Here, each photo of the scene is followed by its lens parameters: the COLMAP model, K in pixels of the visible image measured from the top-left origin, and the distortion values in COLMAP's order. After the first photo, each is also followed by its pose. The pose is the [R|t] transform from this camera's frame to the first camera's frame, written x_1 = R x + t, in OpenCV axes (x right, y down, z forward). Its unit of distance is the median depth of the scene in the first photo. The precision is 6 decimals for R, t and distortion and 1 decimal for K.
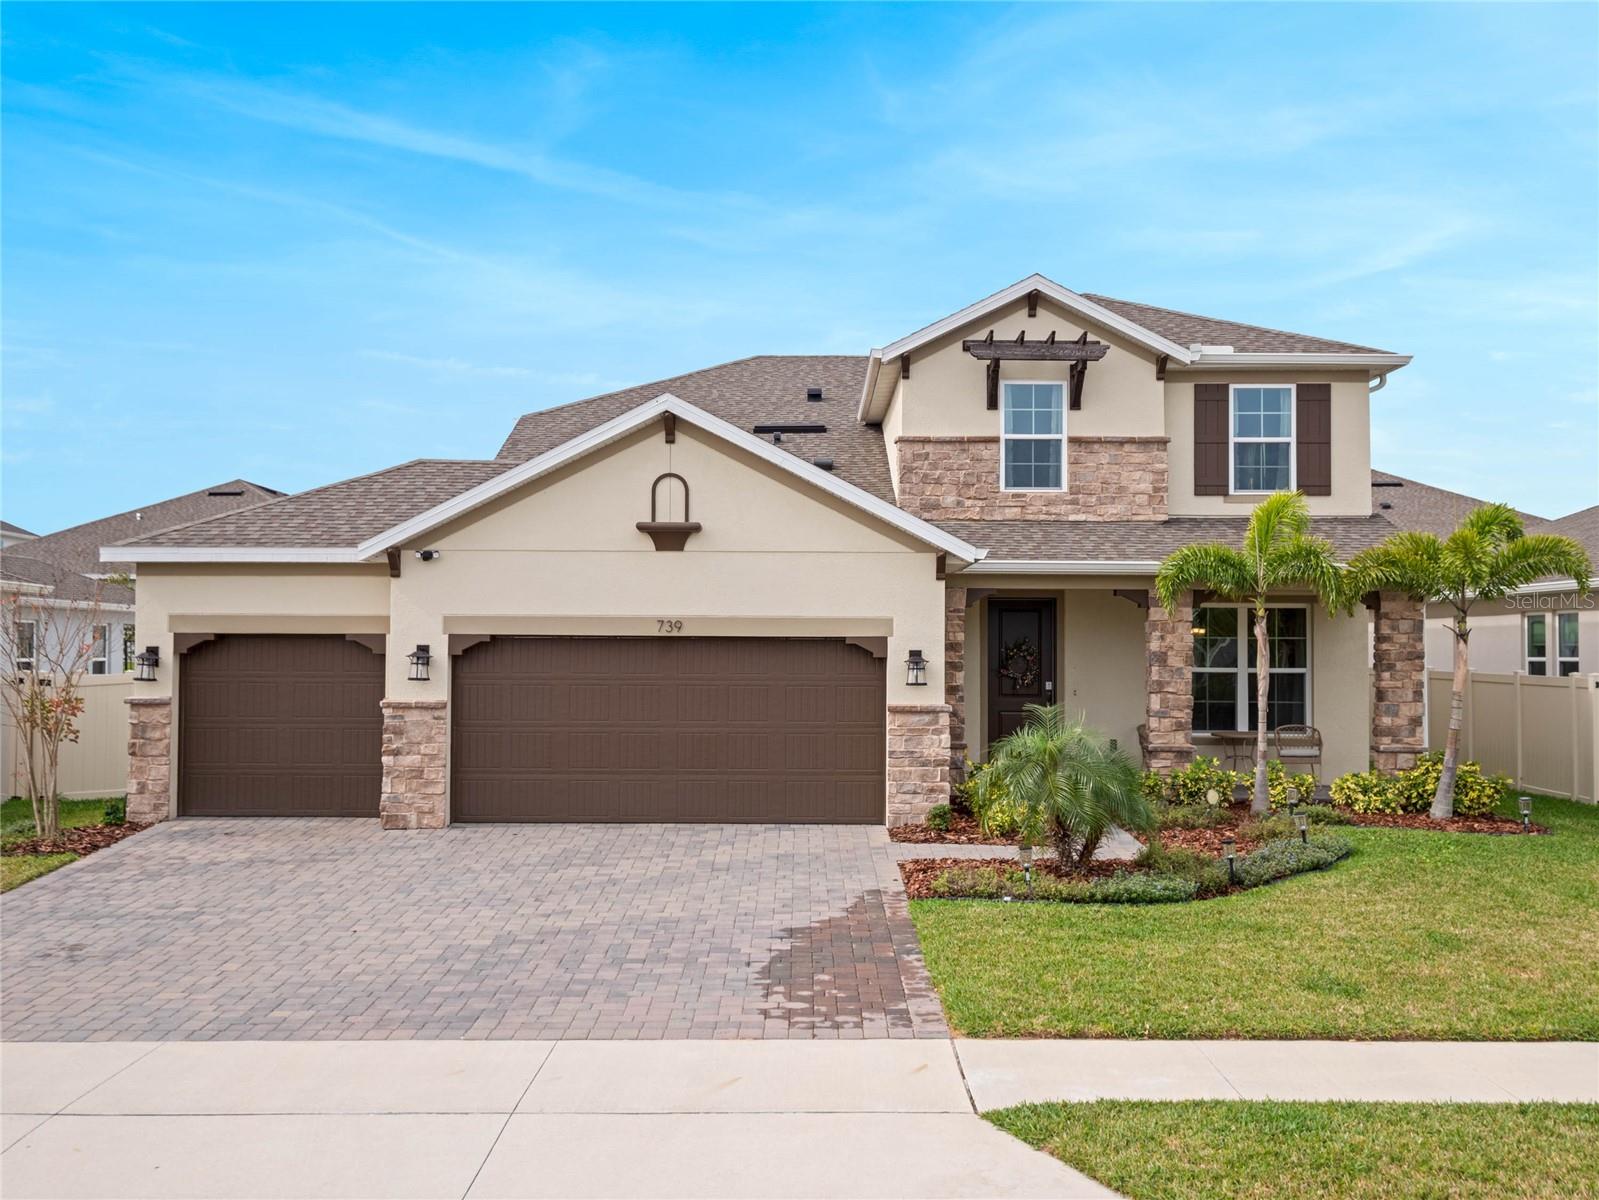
lens RADIAL K [[1656.7, 0, 789.3], [0, 1656.7, 597.8], [0, 0, 1]] dist [0.027714, 0.000000]
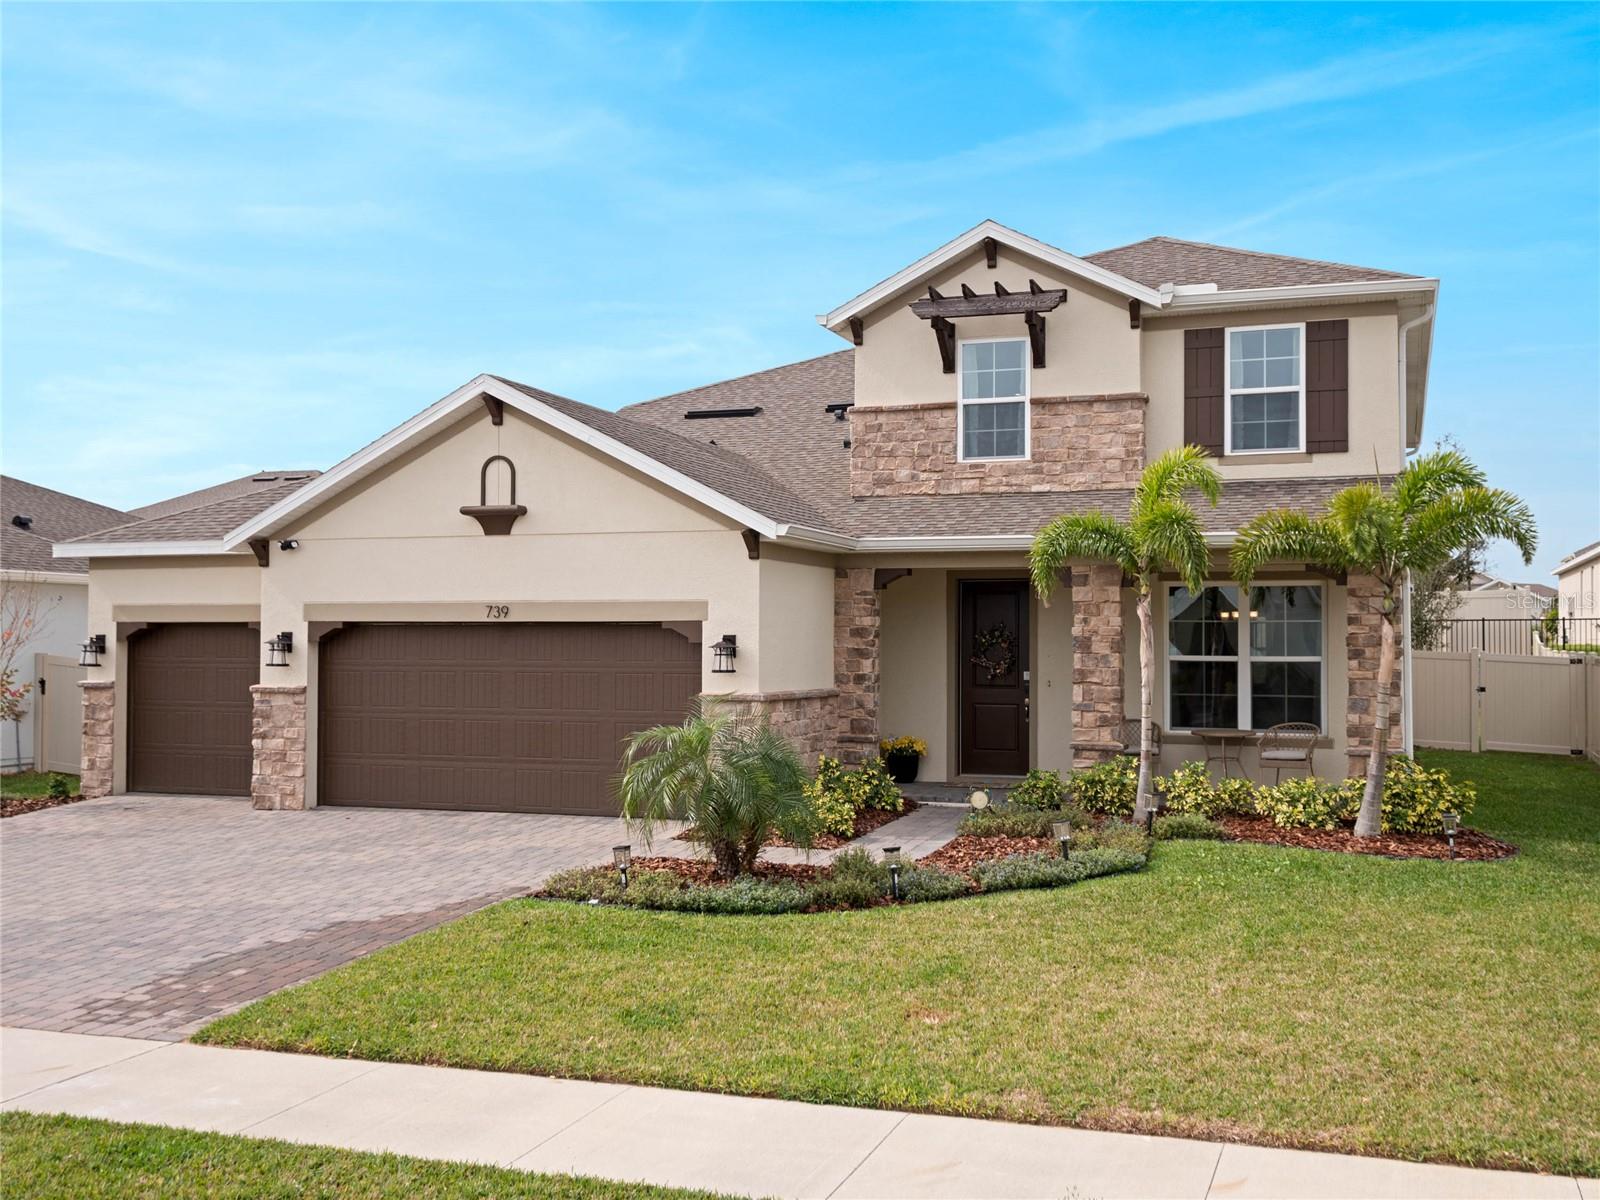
lens RADIAL K [[1657.7, 0, 798.4], [0, 1657.7, 605.7], [0, 0, 1]] dist [0.027714, 0.000000]
pose [[0.940682, -0.010160, -0.339137, 0.410693], [0.012626, 0.999907, 0.005065, 0.010365], [0.339054, -0.009046, 0.940723, 0.129170]]
